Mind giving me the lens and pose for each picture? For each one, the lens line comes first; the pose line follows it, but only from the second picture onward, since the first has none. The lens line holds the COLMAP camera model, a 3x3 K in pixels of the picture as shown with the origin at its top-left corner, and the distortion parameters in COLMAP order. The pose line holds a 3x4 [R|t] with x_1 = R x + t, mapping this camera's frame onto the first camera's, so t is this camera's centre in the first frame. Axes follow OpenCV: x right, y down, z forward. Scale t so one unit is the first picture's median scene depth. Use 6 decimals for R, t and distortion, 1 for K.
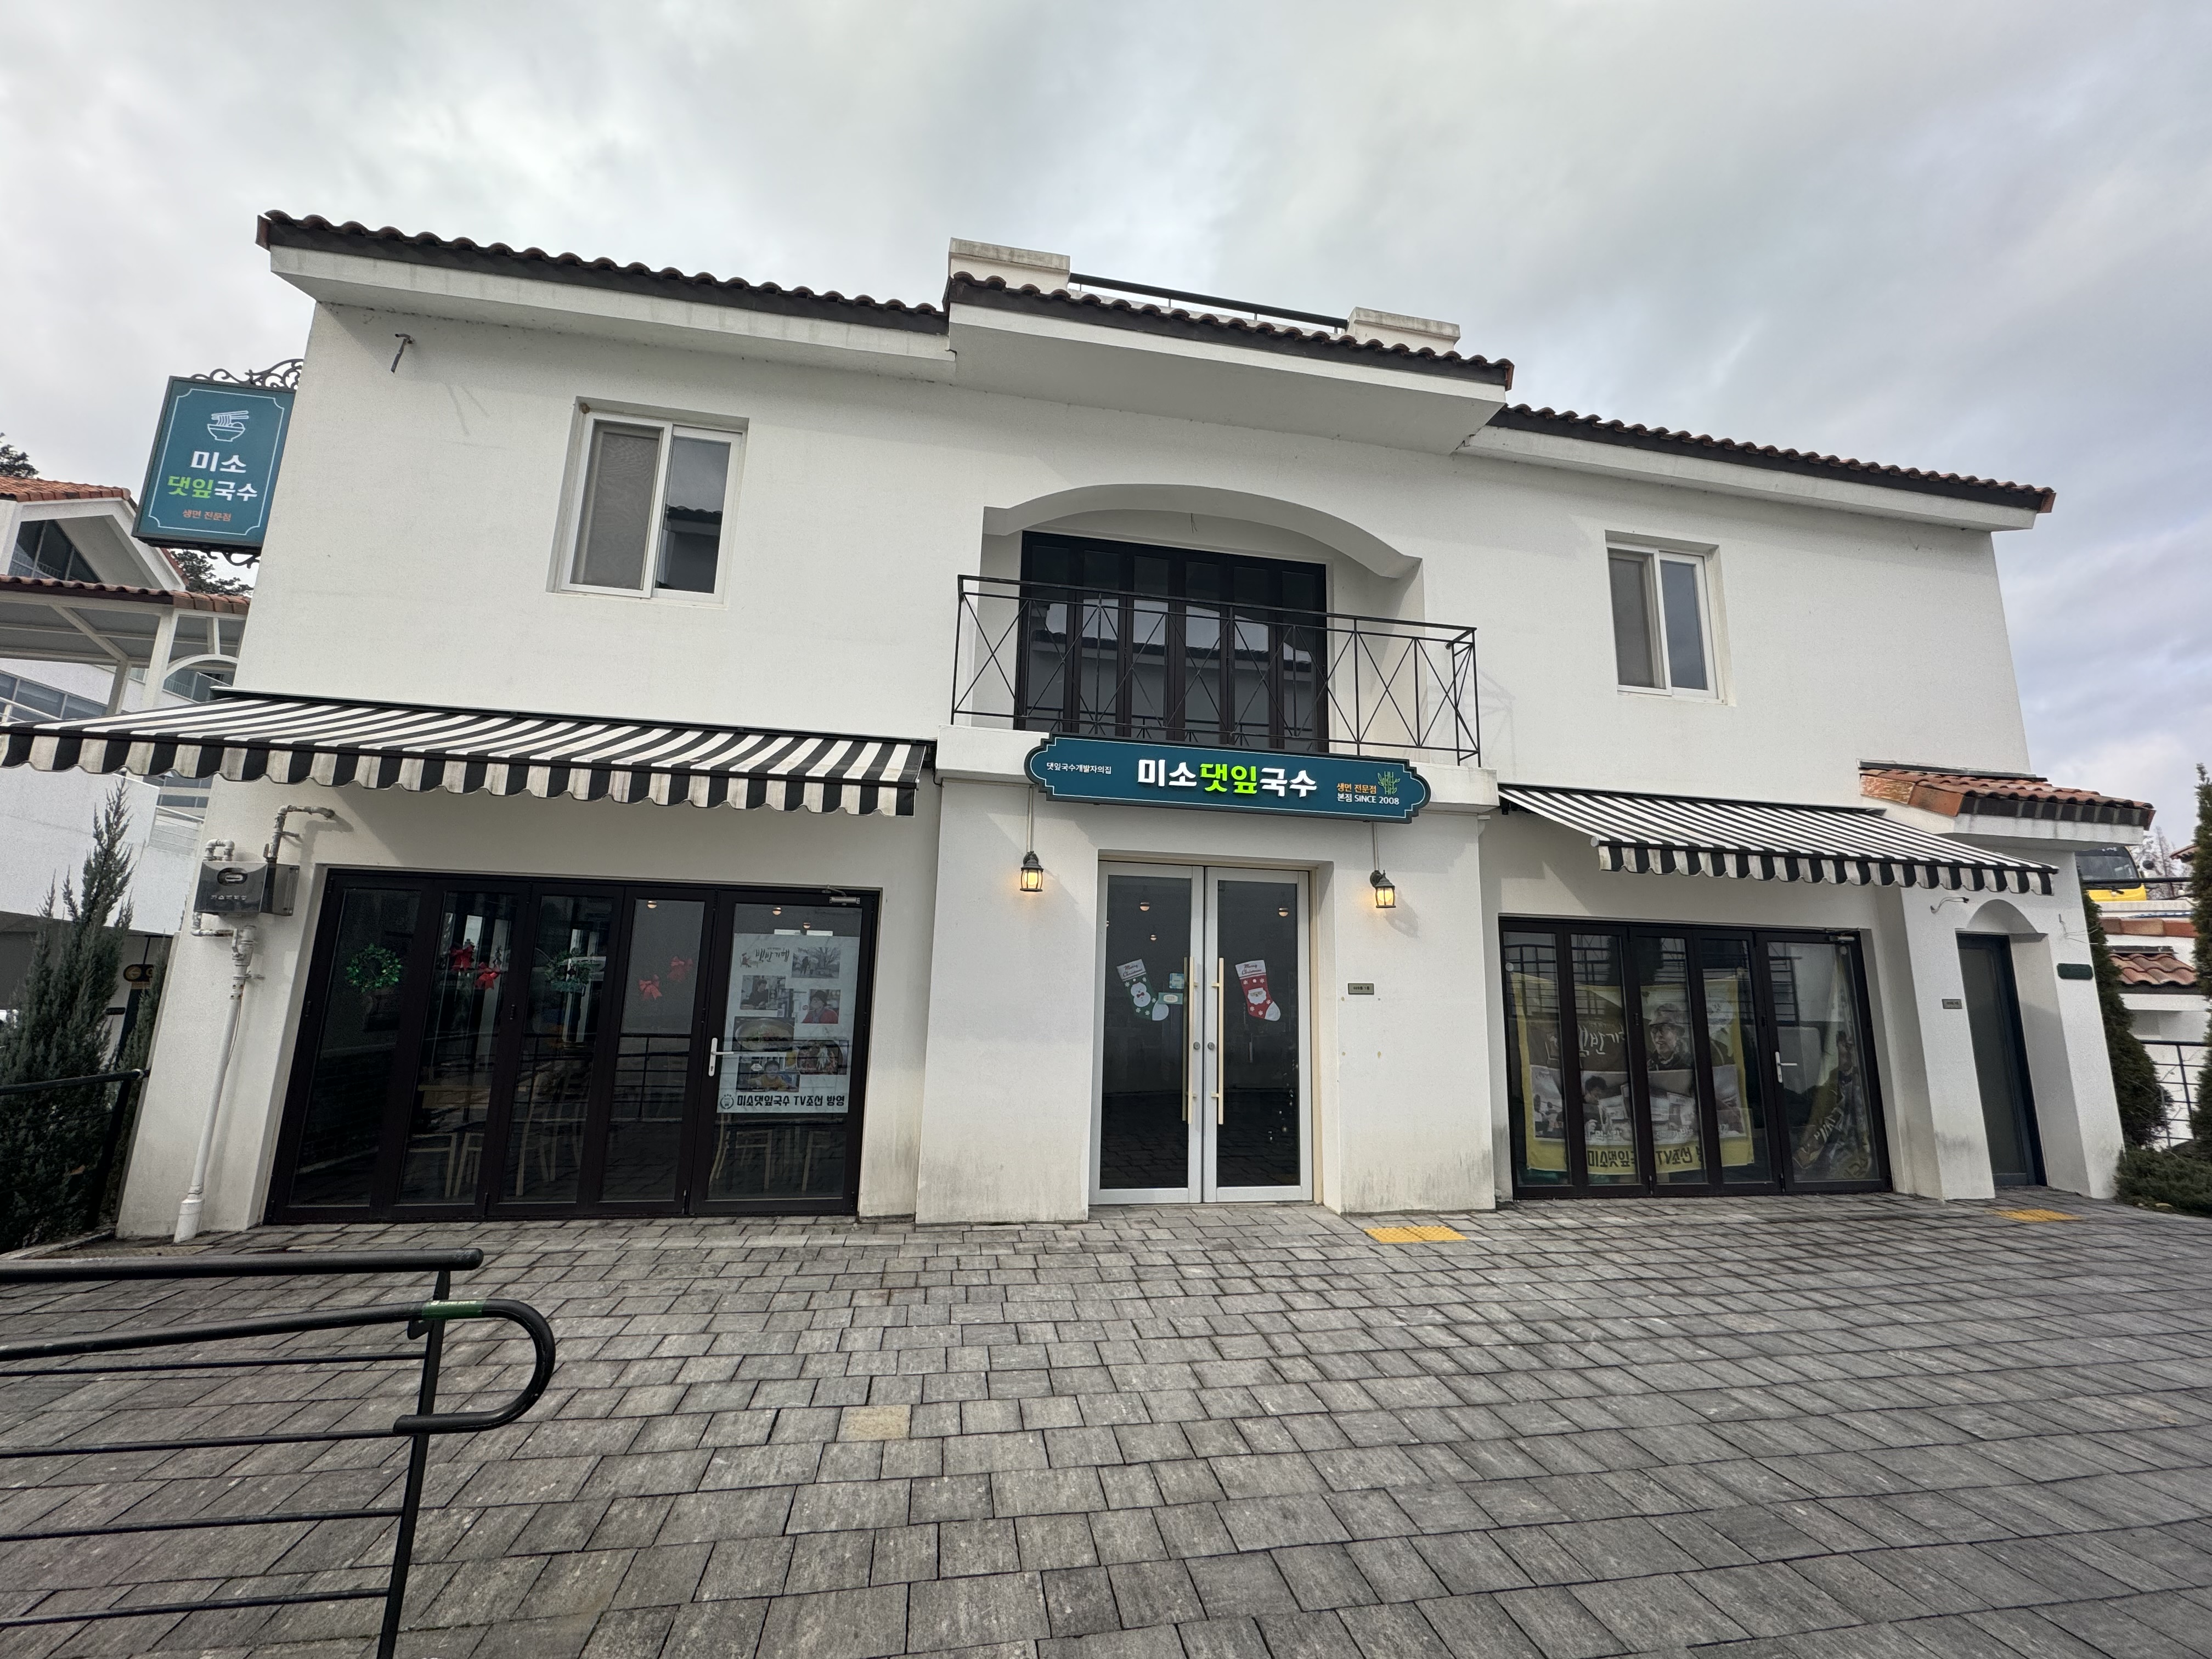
lens RADIAL K [[878.6, 0, 1103.8], [0, 878.6, 825.7], [0, 0, 1]] dist [-0.001115, 0.000481]
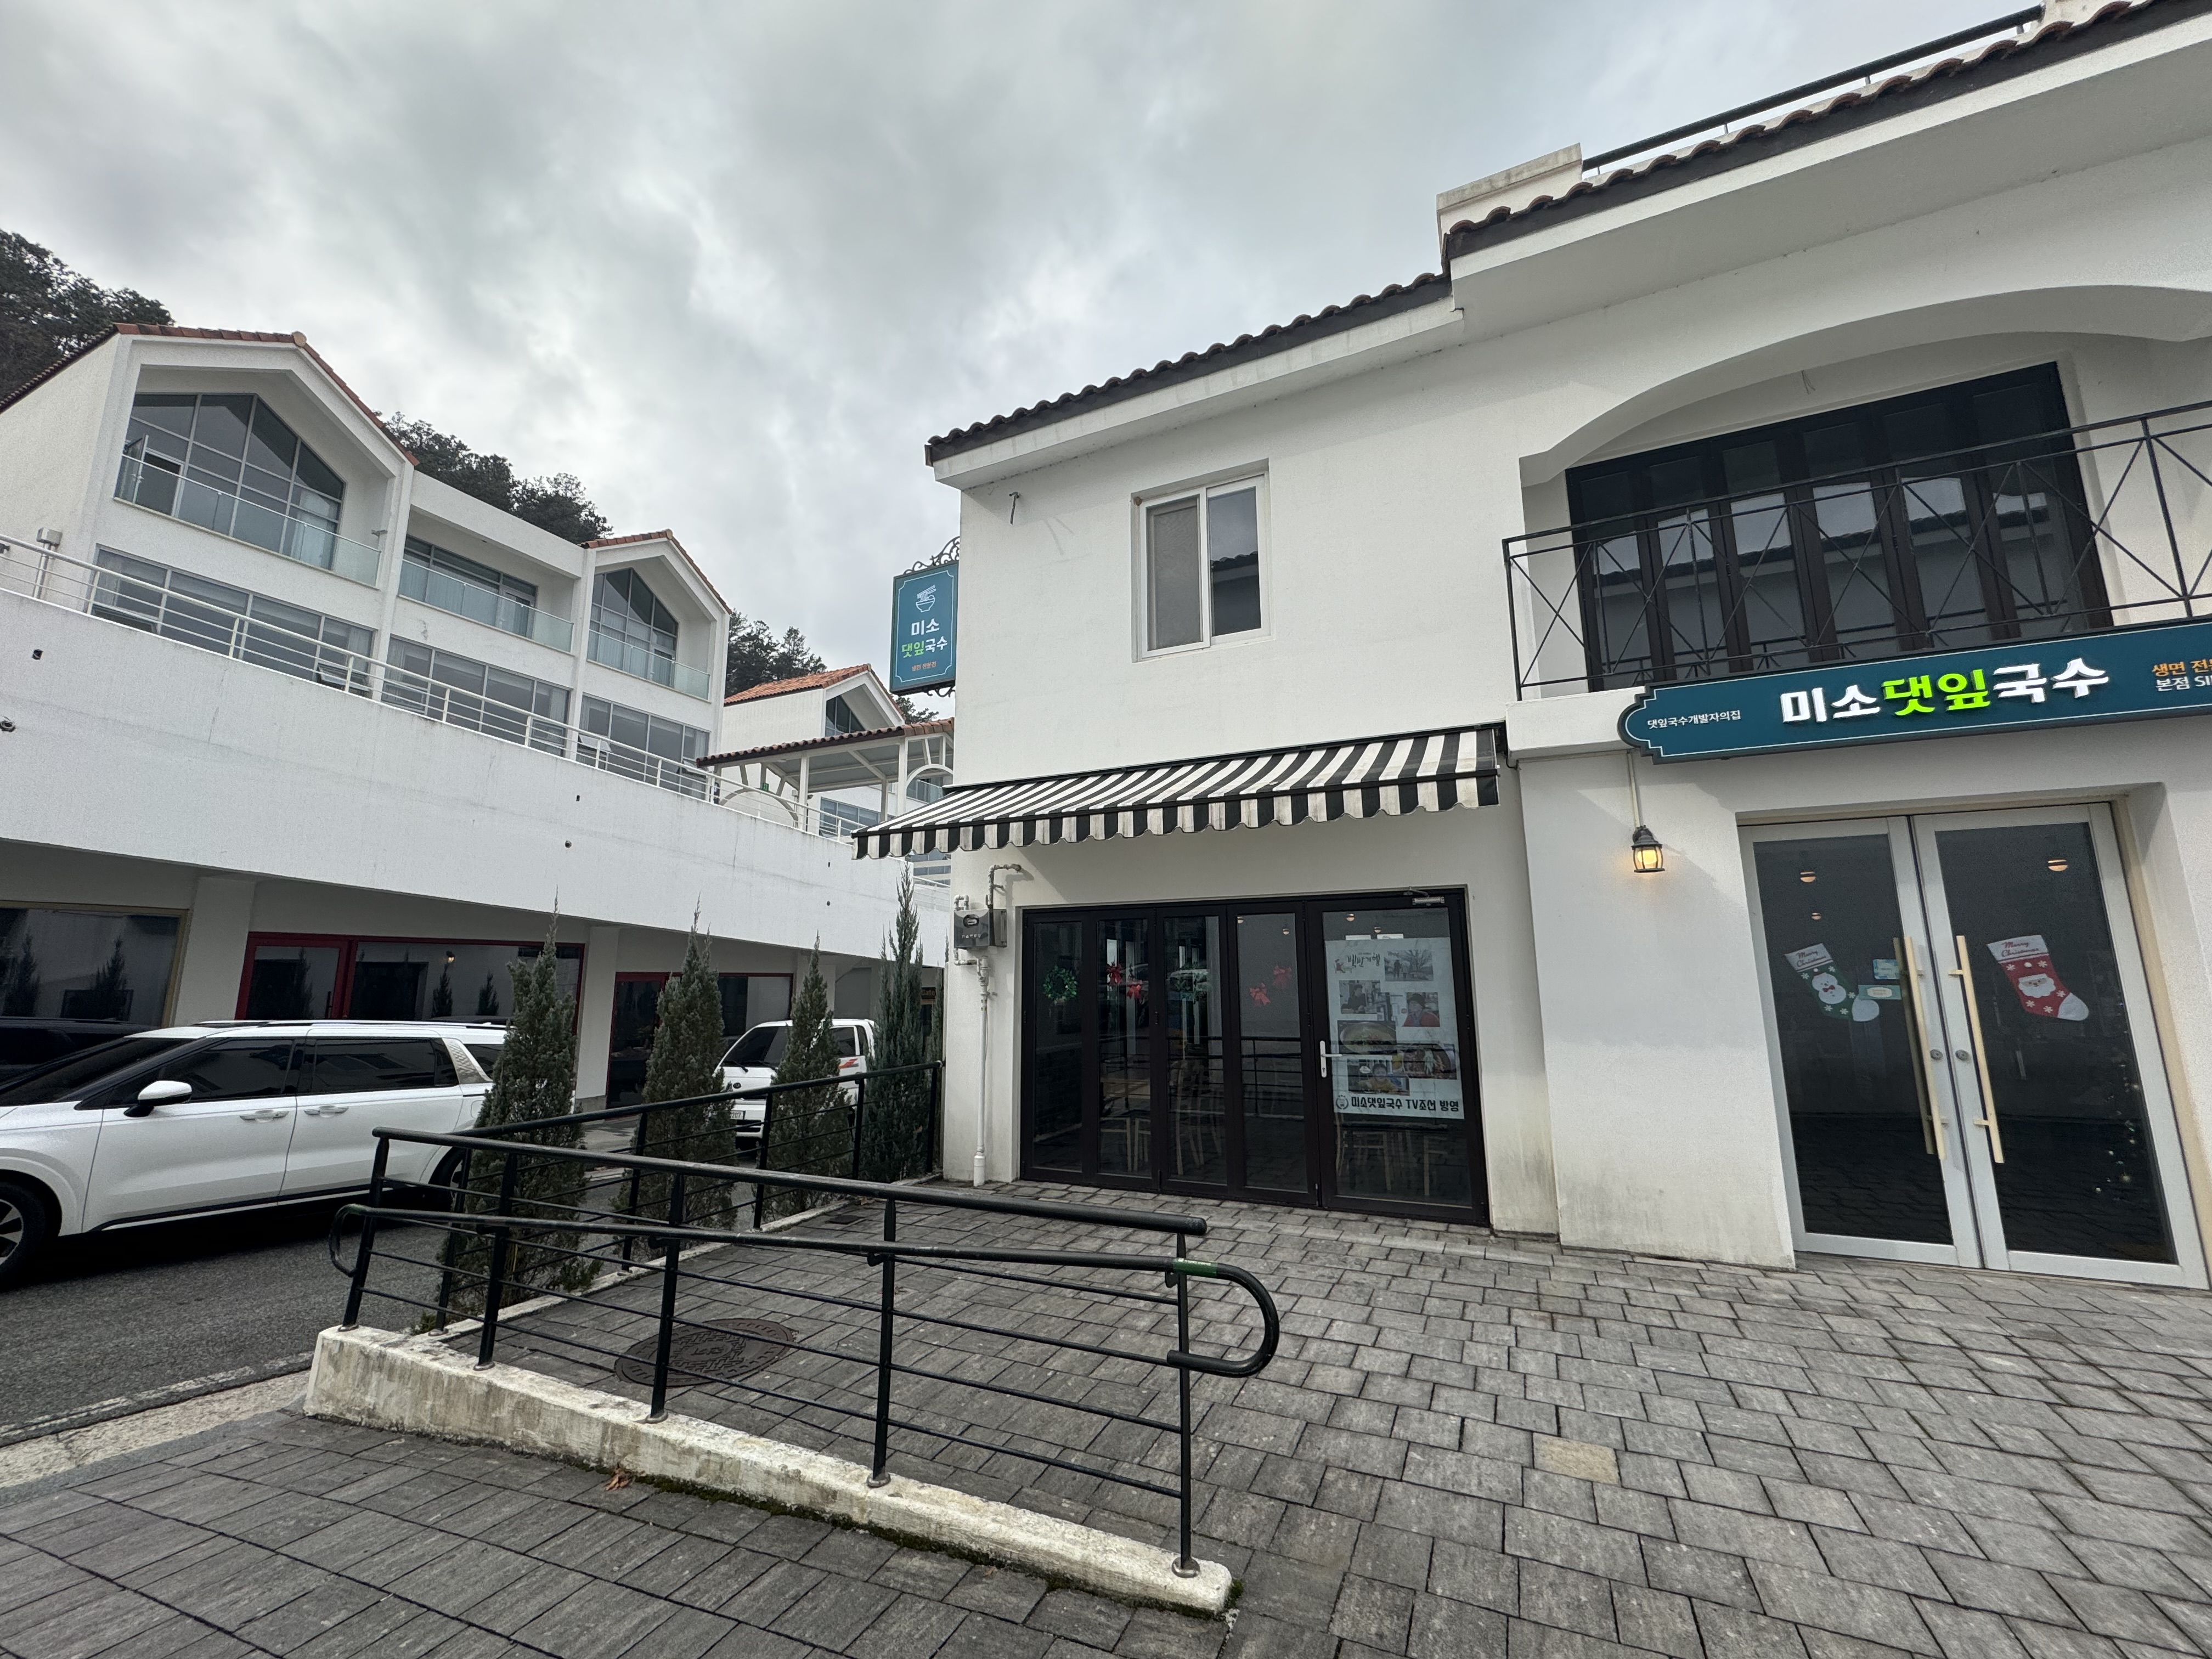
lens RADIAL K [[878.6, 0, 1103.8], [0, 878.6, 825.7], [0, 0, 1]] dist [-0.001115, 0.000481]
pose [[0.817416, -0.131797, -0.560768, -0.031323], [0.129454, 0.990603, -0.044120, -0.001540], [0.561313, -0.036529, 0.826797, -0.009317]]
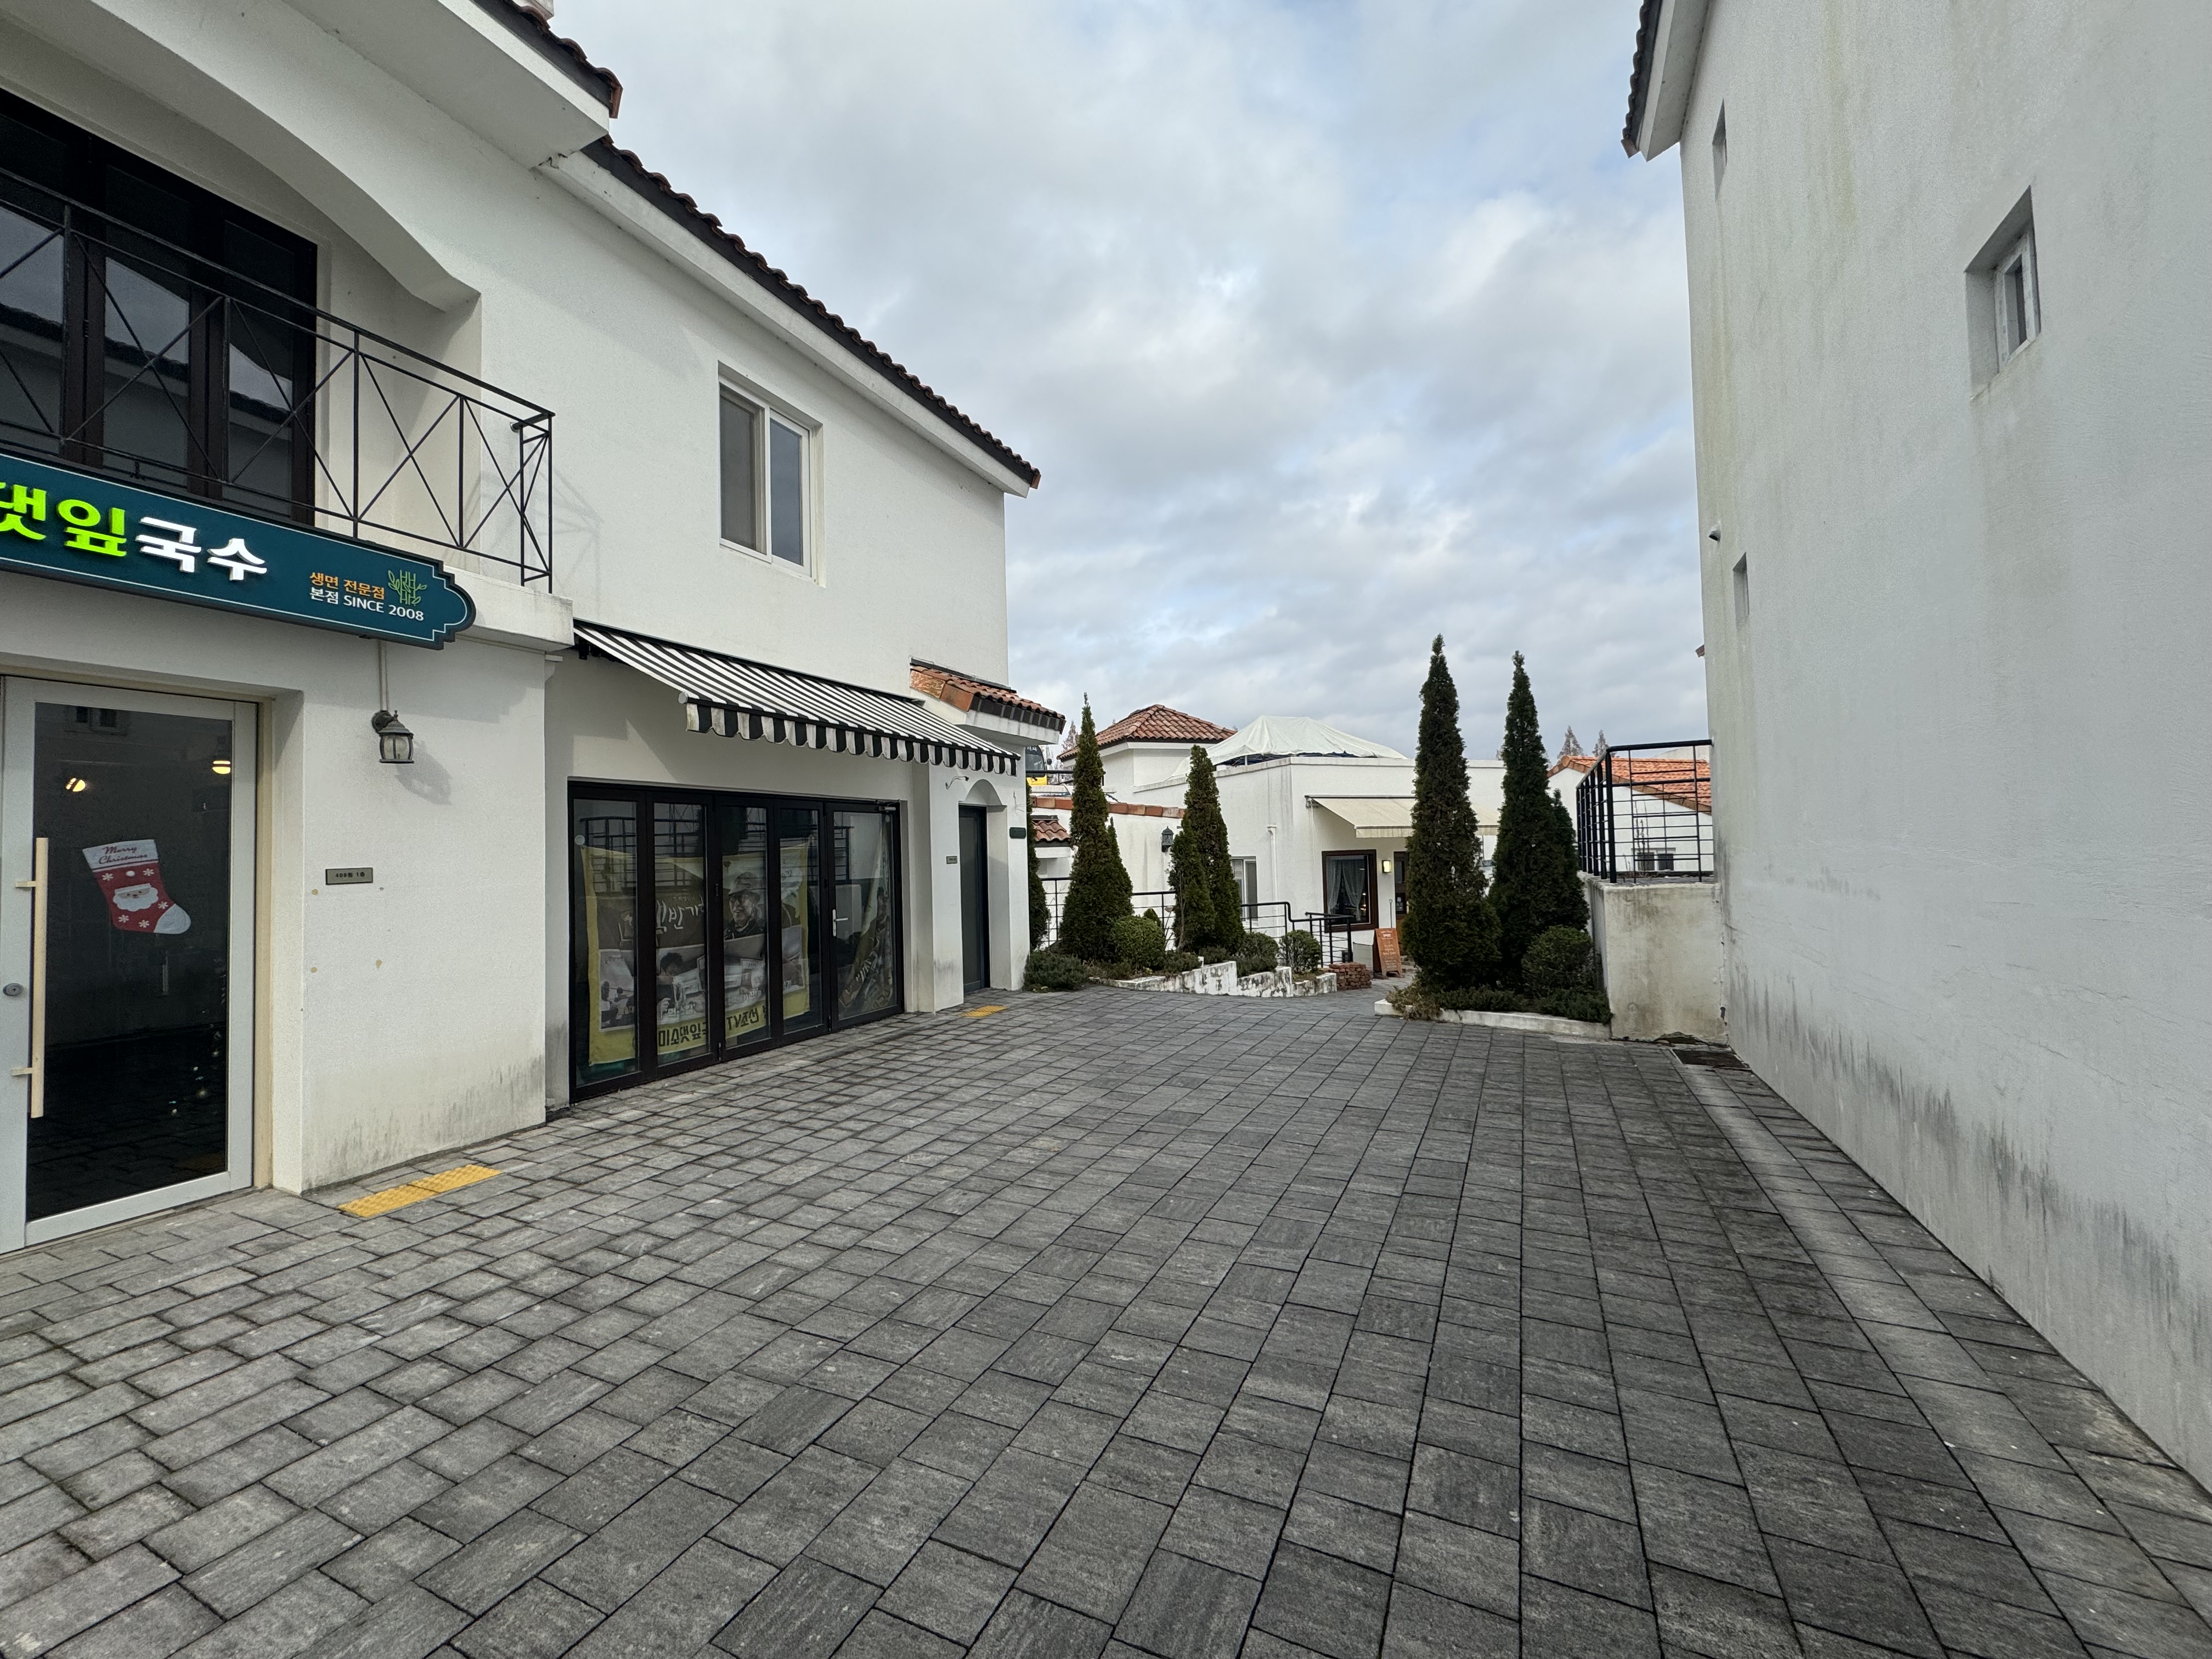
lens RADIAL K [[878.6, 0, 1103.8], [0, 878.6, 825.7], [0, 0, 1]] dist [-0.001115, 0.000481]
pose [[0.584542, -0.013387, 0.811253, 0.081952], [-0.101456, 0.990810, 0.089452, 0.022958], [-0.804995, -0.134595, 0.577812, 0.121082]]
